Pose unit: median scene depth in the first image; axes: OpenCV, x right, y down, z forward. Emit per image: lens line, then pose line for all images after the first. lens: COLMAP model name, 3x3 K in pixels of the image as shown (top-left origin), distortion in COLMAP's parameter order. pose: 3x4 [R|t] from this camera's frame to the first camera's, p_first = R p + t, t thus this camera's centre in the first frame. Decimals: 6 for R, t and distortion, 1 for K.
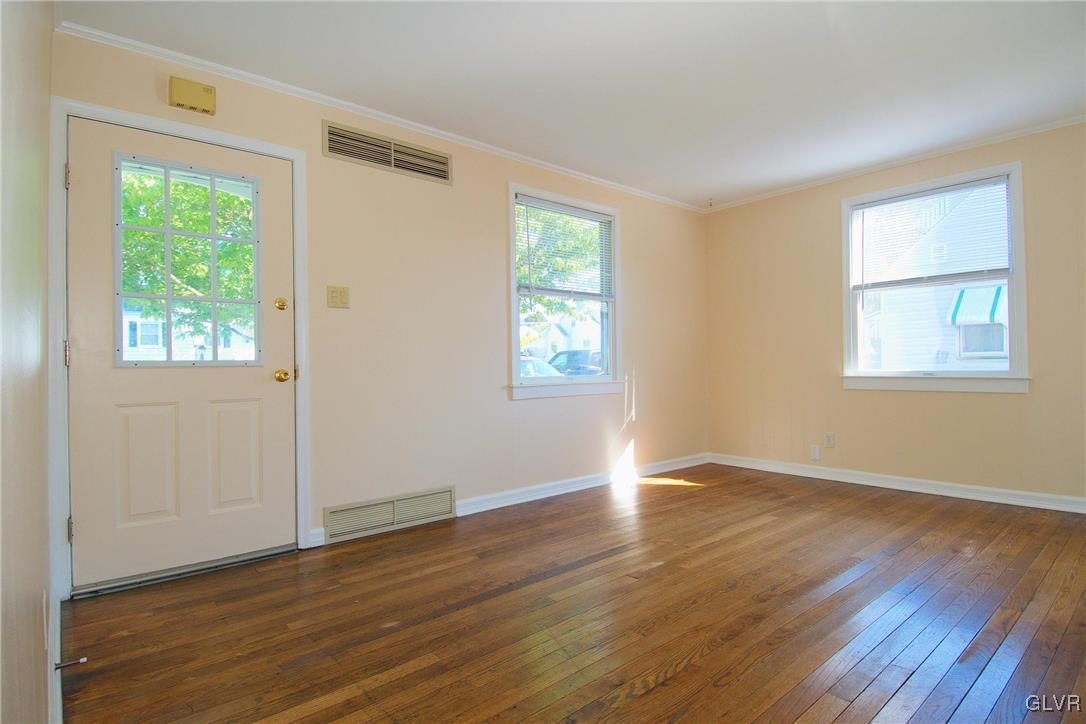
lens RADIAL K [[569.4, 0, 544.1], [0, 569.4, 363.7], [0, 0, 1]] dist [0.015926, -0.001470]
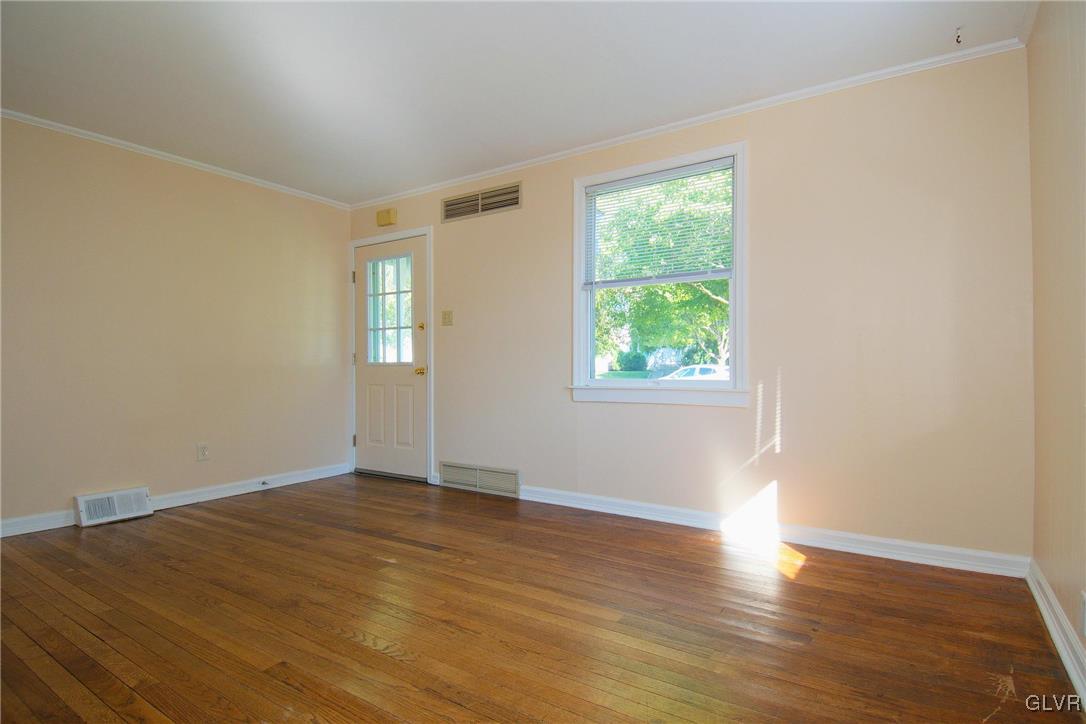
lens RADIAL K [[569.4, 0, 544.8], [0, 569.4, 361.1], [0, 0, 1]] dist [0.015926, -0.001470]
pose [[0.260459, 0.006232, -0.965465, 1.037014], [0.001399, 0.999976, 0.006832, -0.015779], [0.965484, -0.003130, 0.260444, 0.814321]]
